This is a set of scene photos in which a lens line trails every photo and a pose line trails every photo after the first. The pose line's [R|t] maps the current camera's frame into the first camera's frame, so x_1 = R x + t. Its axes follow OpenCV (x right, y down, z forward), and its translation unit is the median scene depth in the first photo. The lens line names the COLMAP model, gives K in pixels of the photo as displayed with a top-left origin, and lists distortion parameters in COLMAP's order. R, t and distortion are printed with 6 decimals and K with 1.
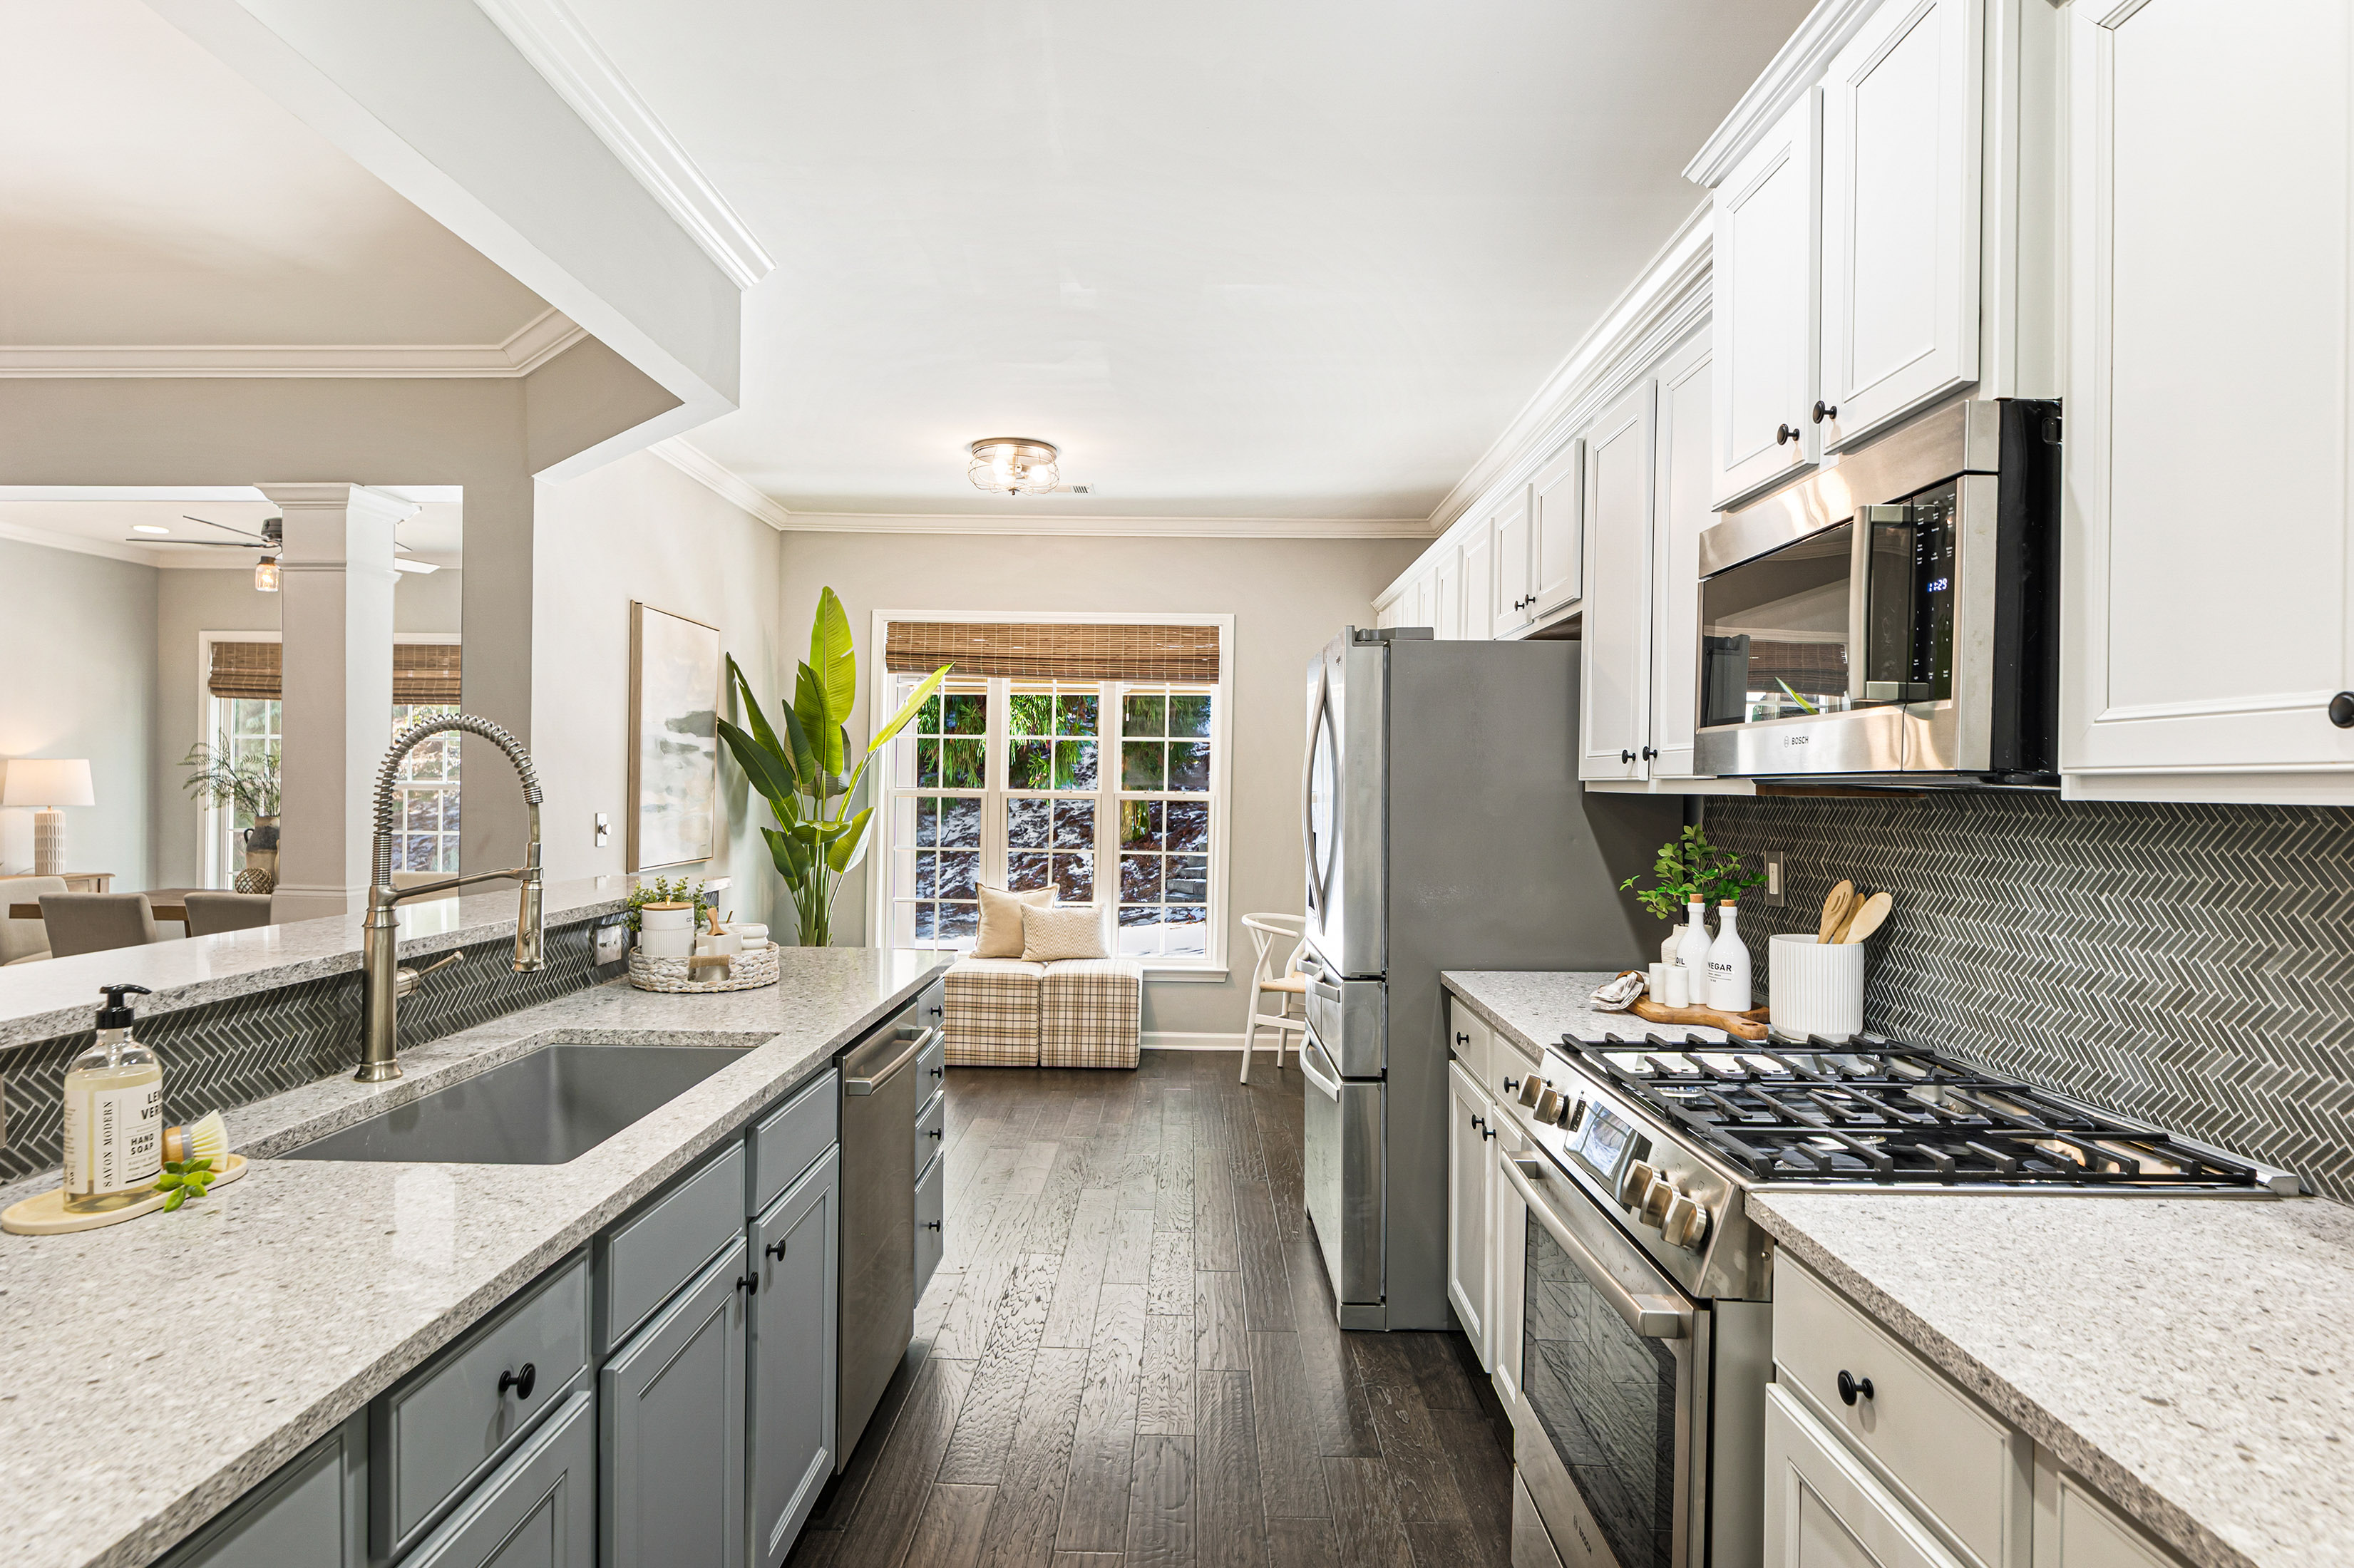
lens RADIAL K [[1268.9, 0, 1169.7], [0, 1268.9, 775.7], [0, 0, 1]] dist [0.000163, -0.005082]
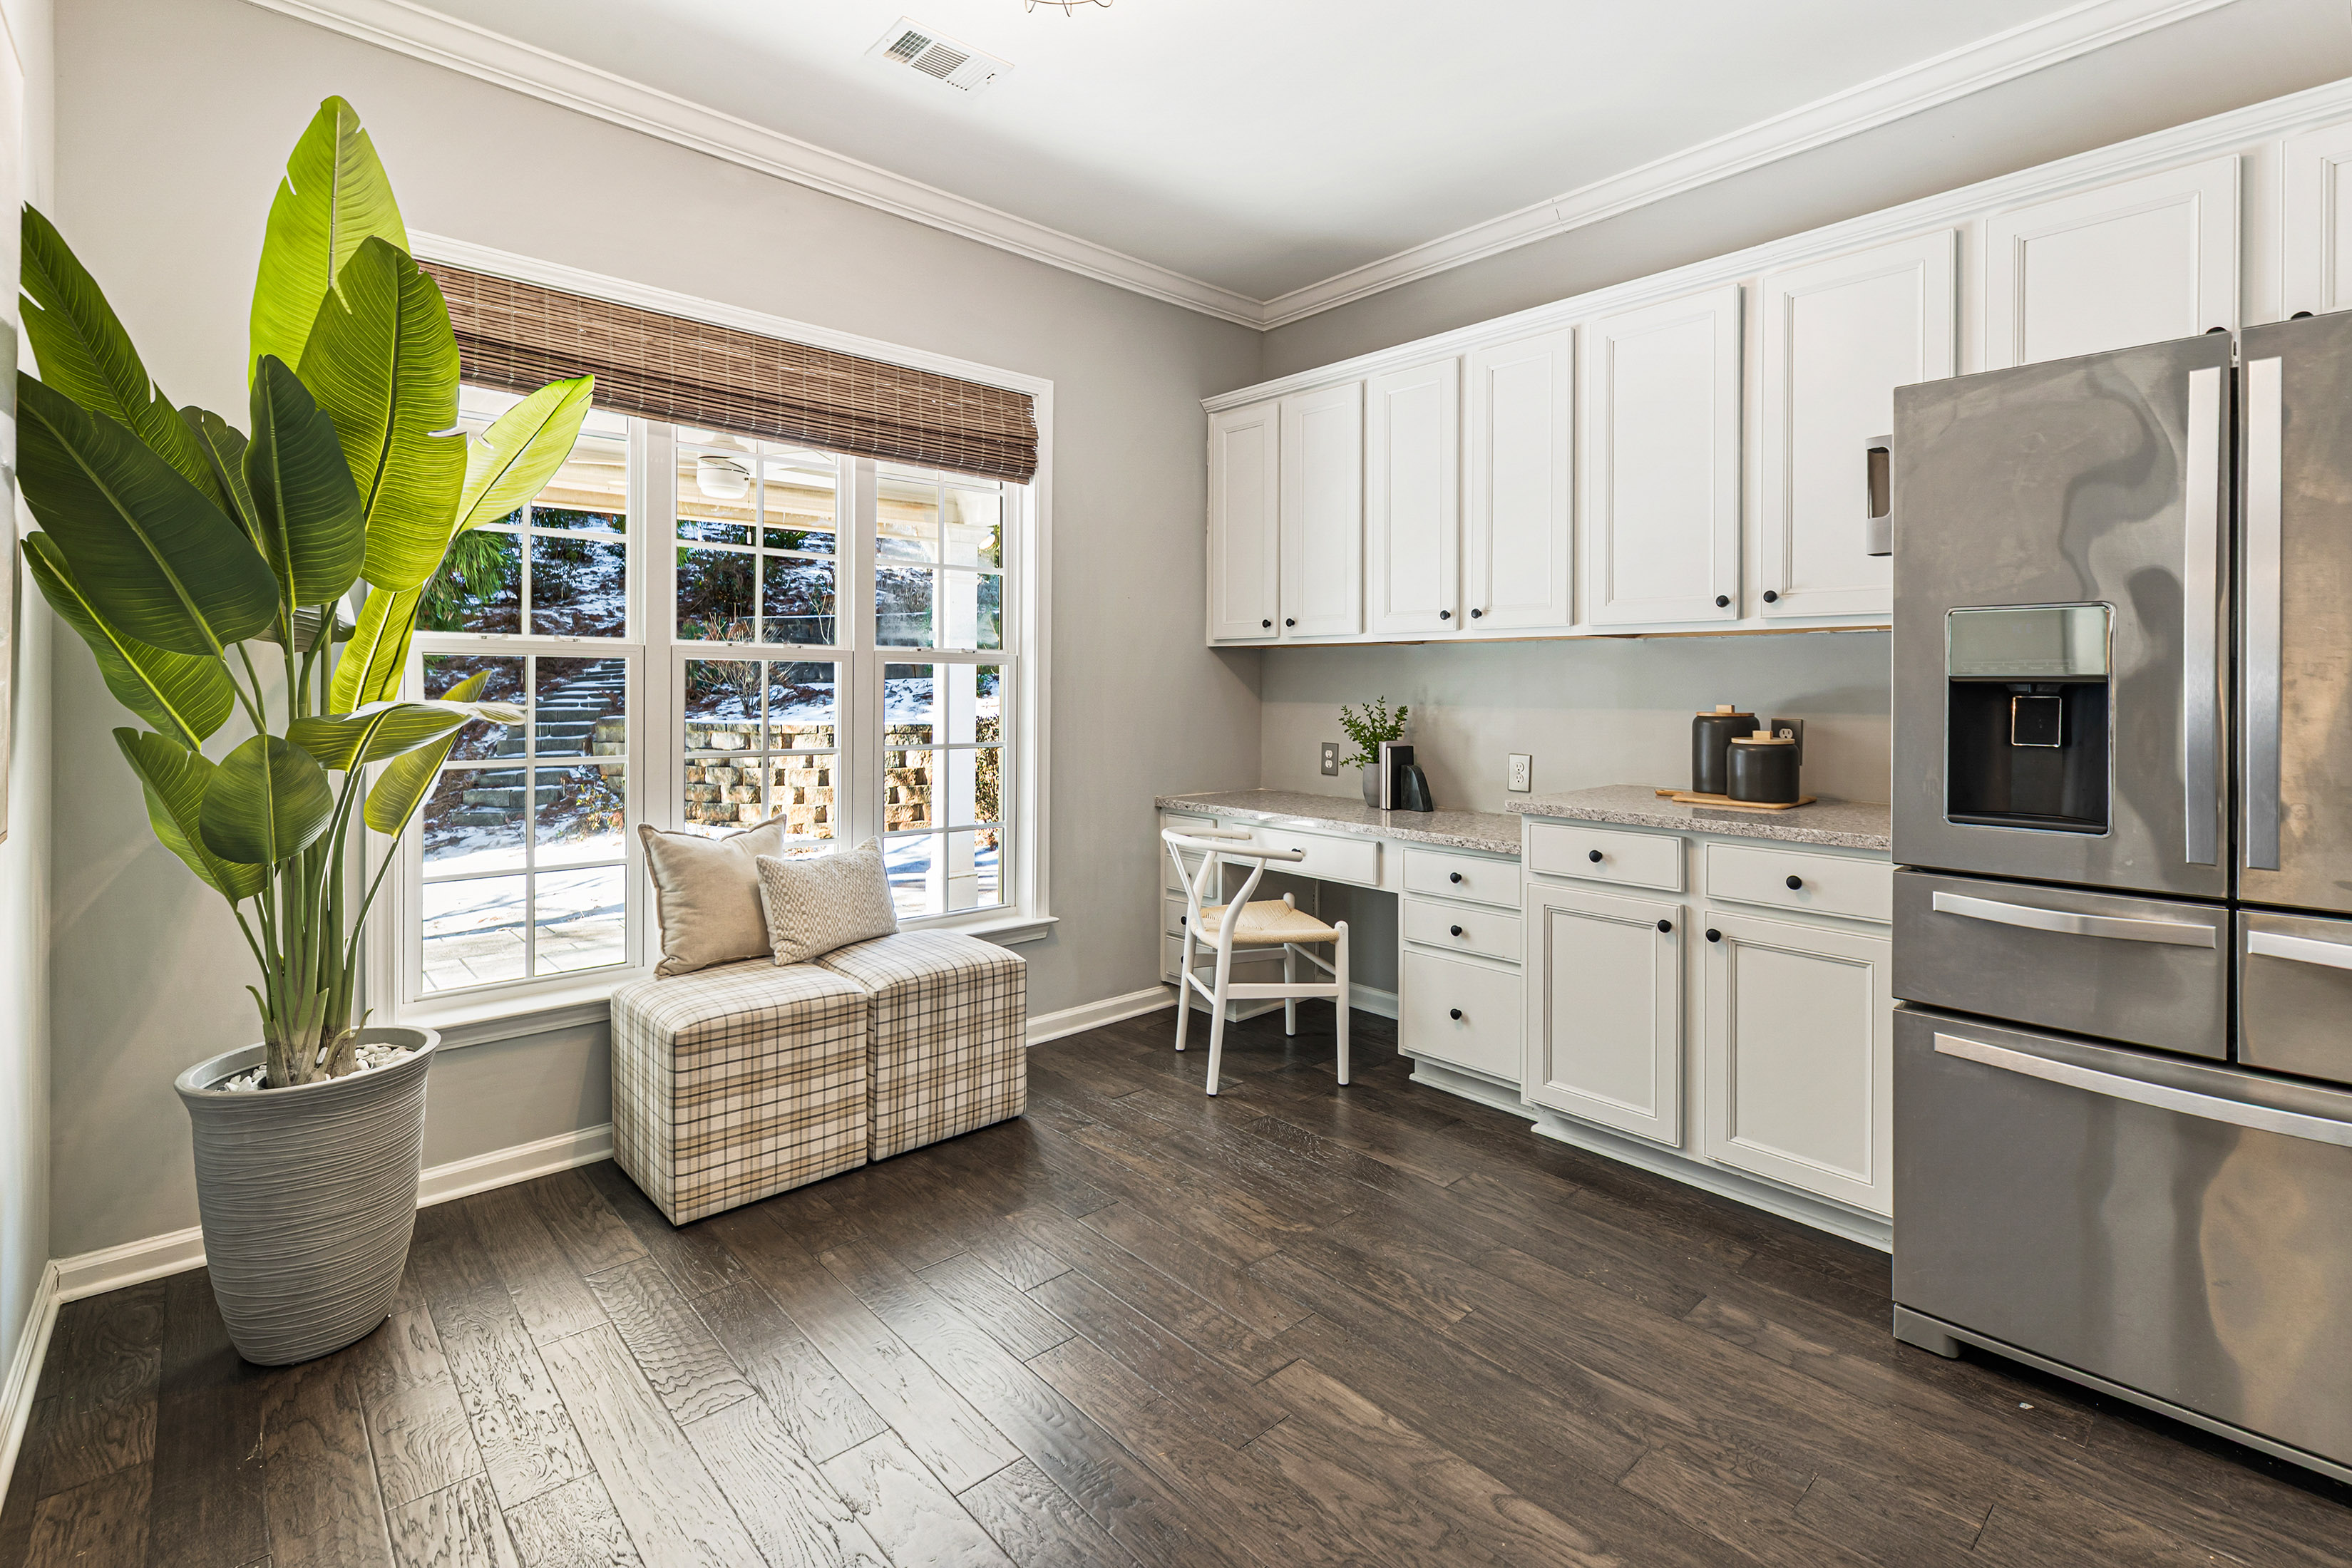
lens RADIAL K [[1069.4, 0, 1177.3], [0, 1069.4, 687.8], [0, 0, 1]] dist [-0.003239, -0.000682]
pose [[0.730781, -0.013926, 0.682470, -0.309927], [0.001429, 0.999821, 0.018872, 0.024285], [-0.682611, -0.012816, 0.730670, 0.593244]]
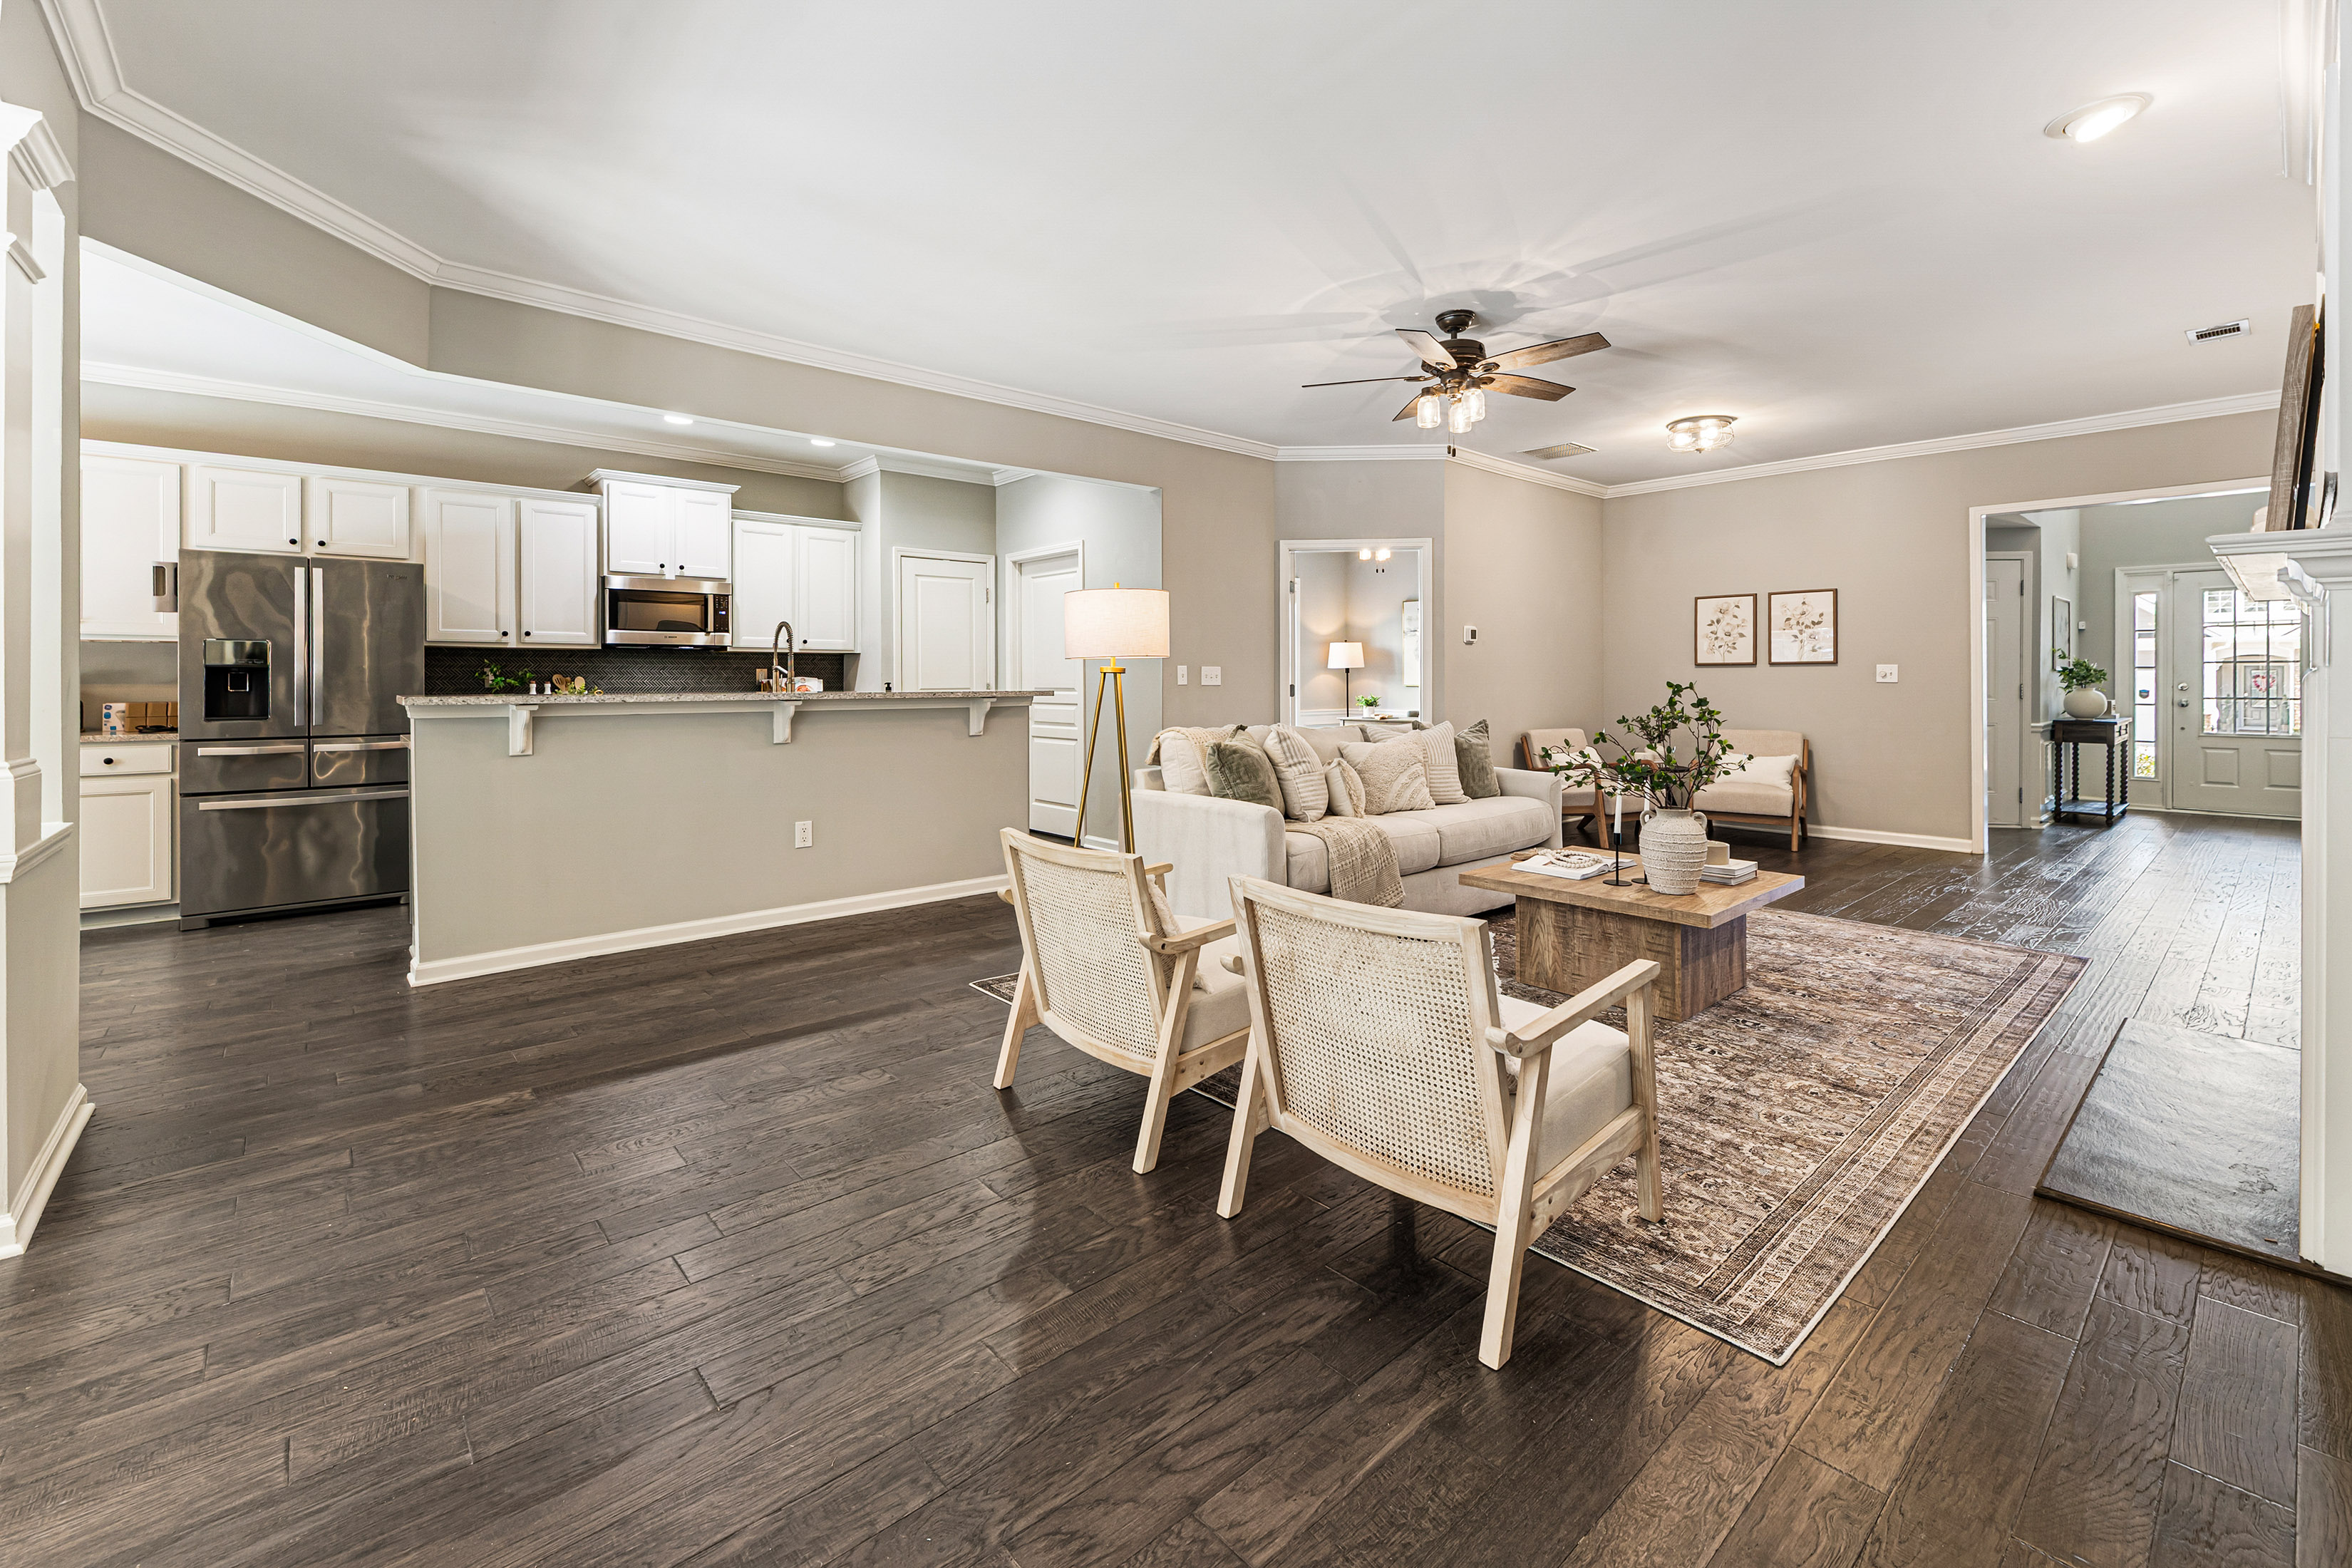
lens RADIAL K [[983.5, 0, 1160.9], [0, 983.5, 678.9], [0, 0, 1]] dist [0.004542, 0.000174]
pose [[-0.673421, -0.014857, 0.739110, -0.995408], [-0.014276, 0.999873, 0.007092, 0.021870], [-0.739122, -0.005776, -0.673547, 0.636592]]
